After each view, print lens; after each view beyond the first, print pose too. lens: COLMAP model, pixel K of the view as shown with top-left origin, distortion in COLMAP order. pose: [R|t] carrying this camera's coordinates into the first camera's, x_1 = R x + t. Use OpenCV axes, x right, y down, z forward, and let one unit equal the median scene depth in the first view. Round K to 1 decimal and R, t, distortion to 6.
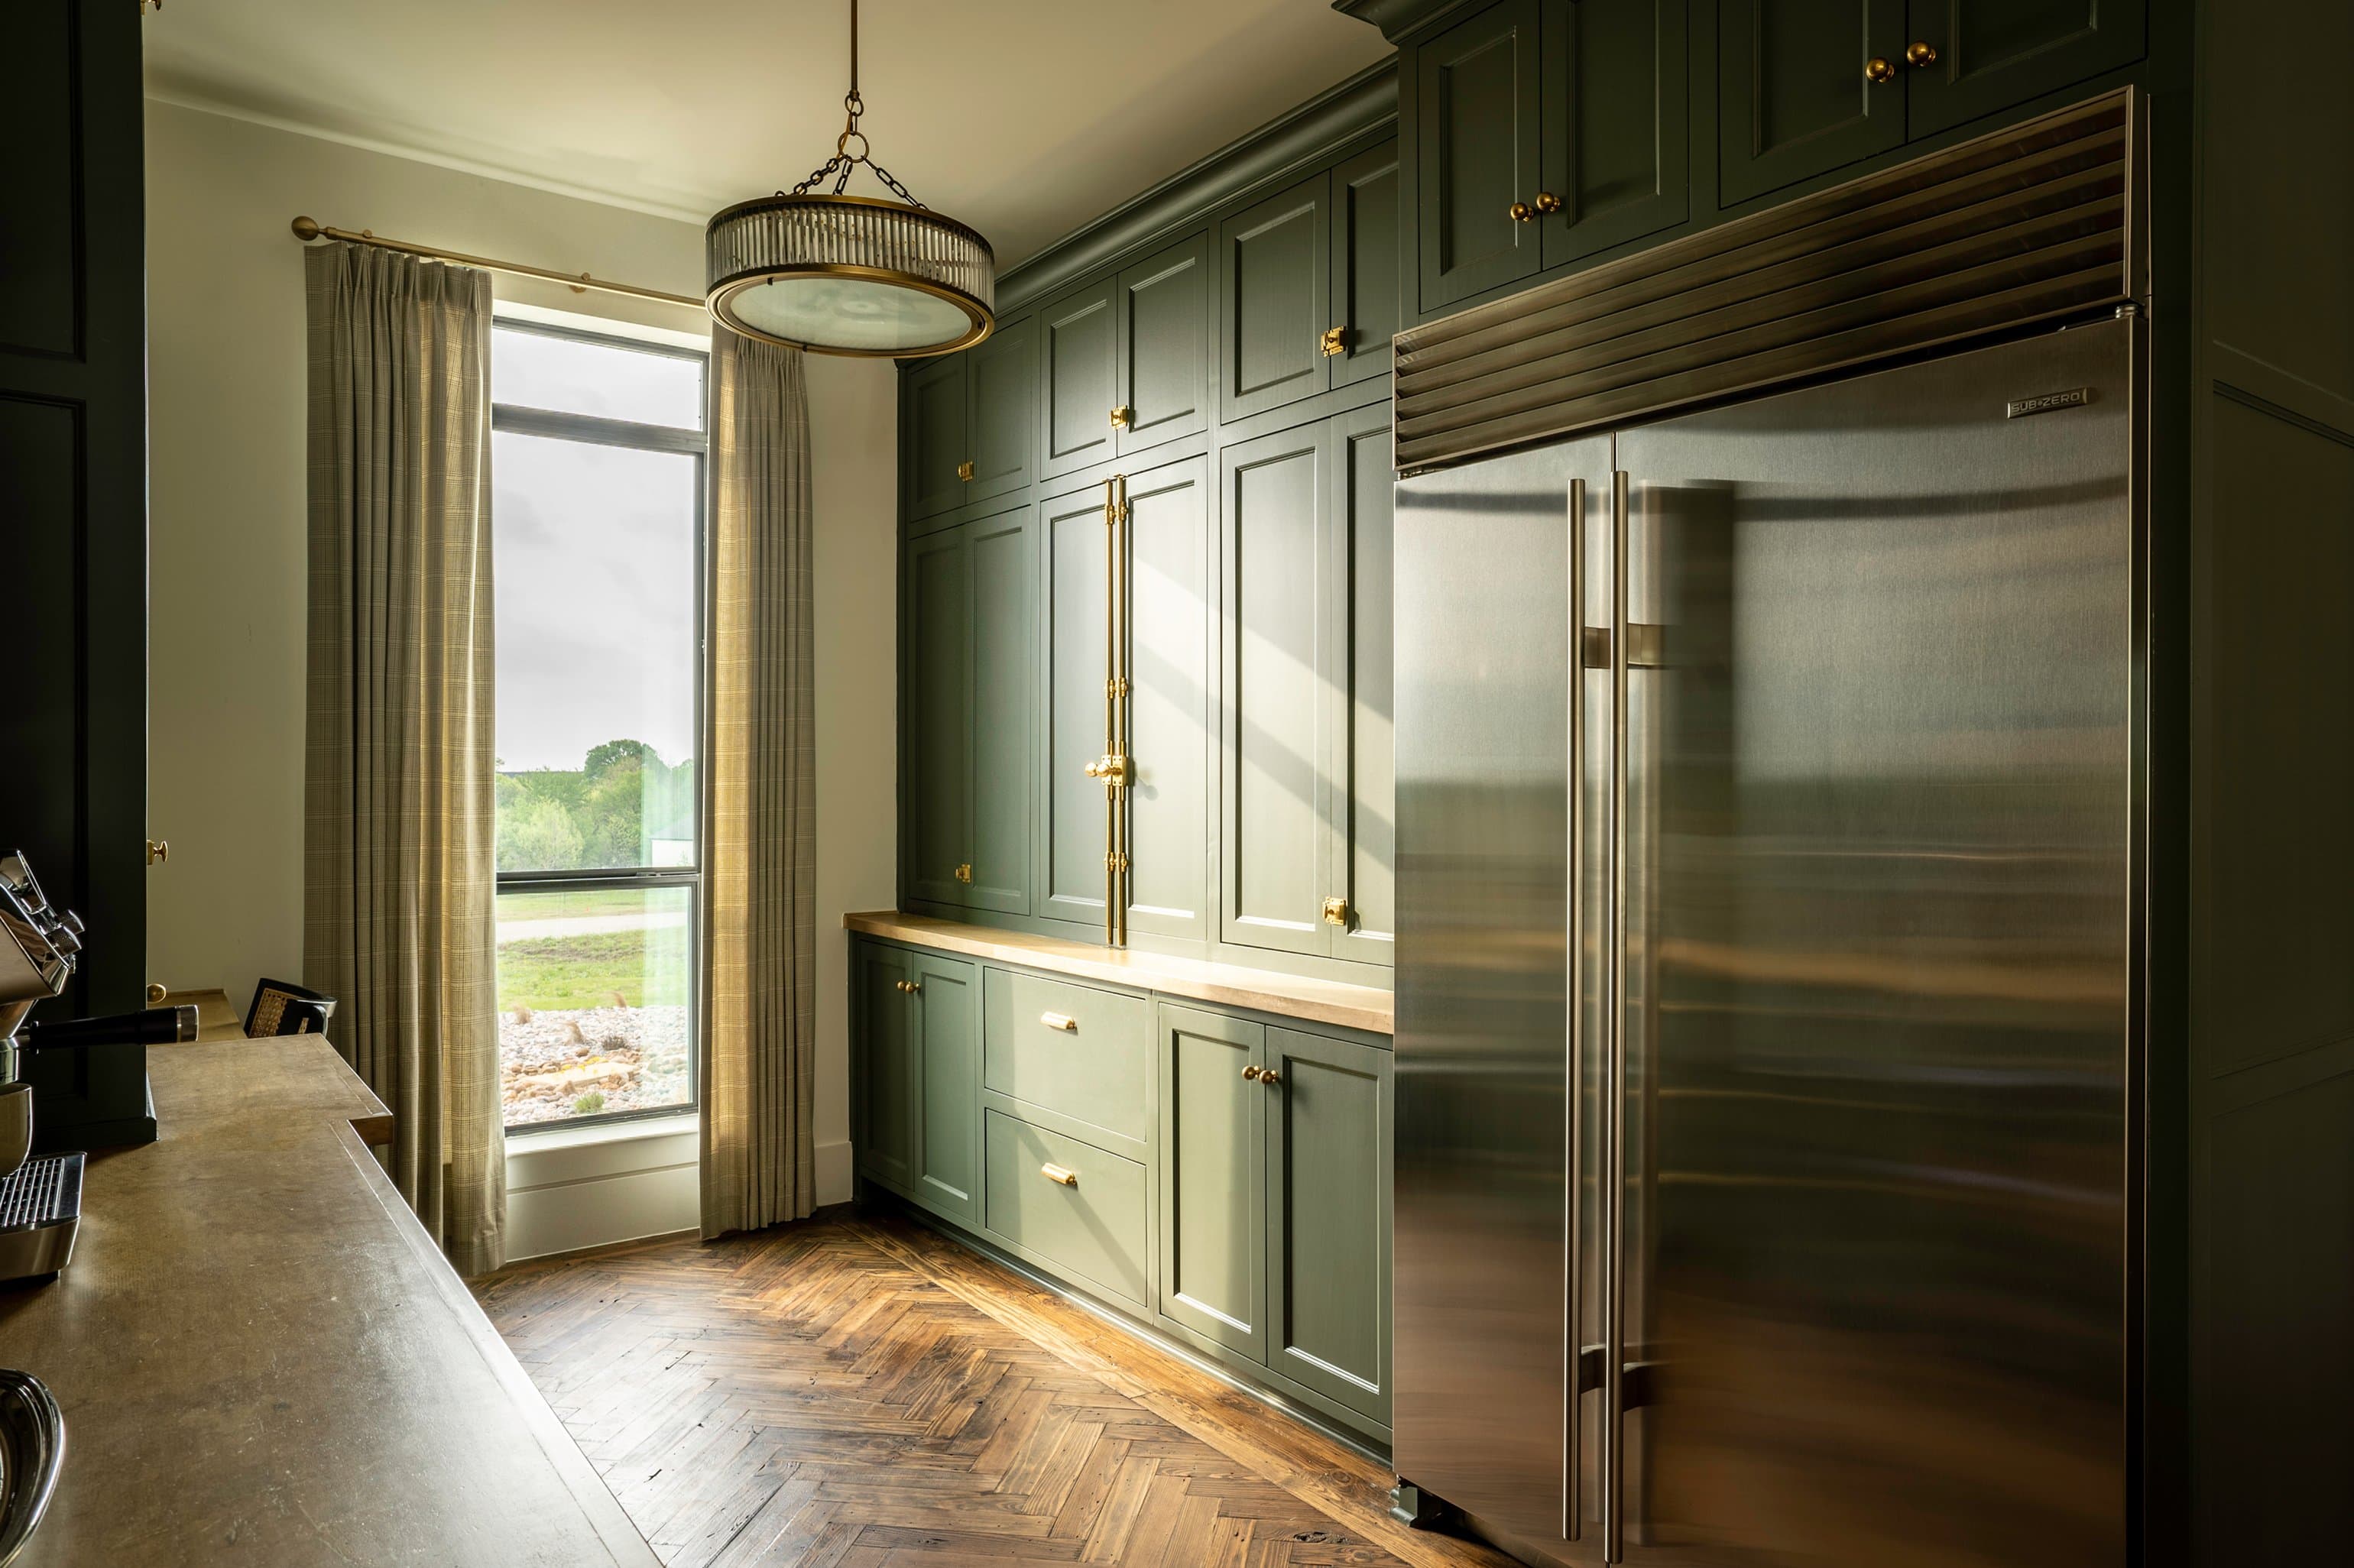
lens RADIAL K [[1600.1, 0, 1226.2], [0, 1600.1, 736.9], [0, 0, 1]] dist [0.014172, 0.048646]
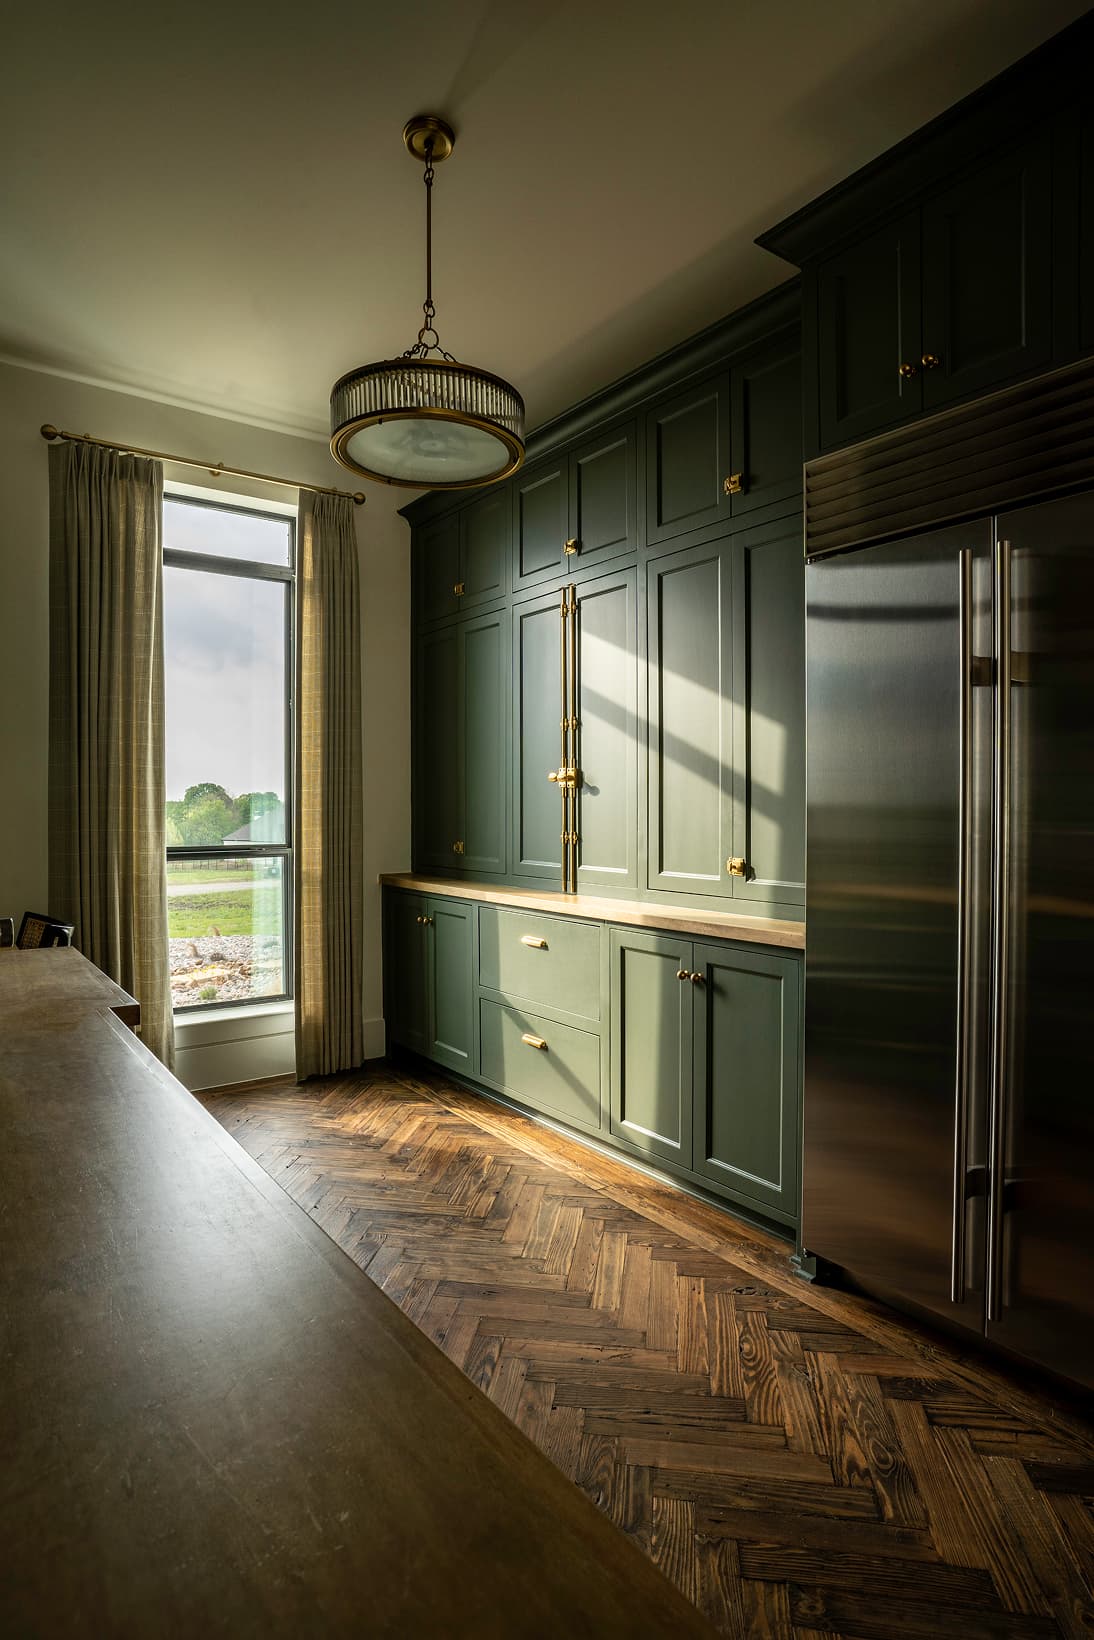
lens RADIAL K [[935.1, 0, 548.4], [0, 935.1, 783.3], [0, 0, 1]] dist [-0.018553, 0.025819]
pose [[0.999957, -0.003160, -0.008682, -0.082111], [0.003195, 0.999987, 0.004005, 0.022796], [0.008669, -0.004033, 0.999954, 0.108734]]
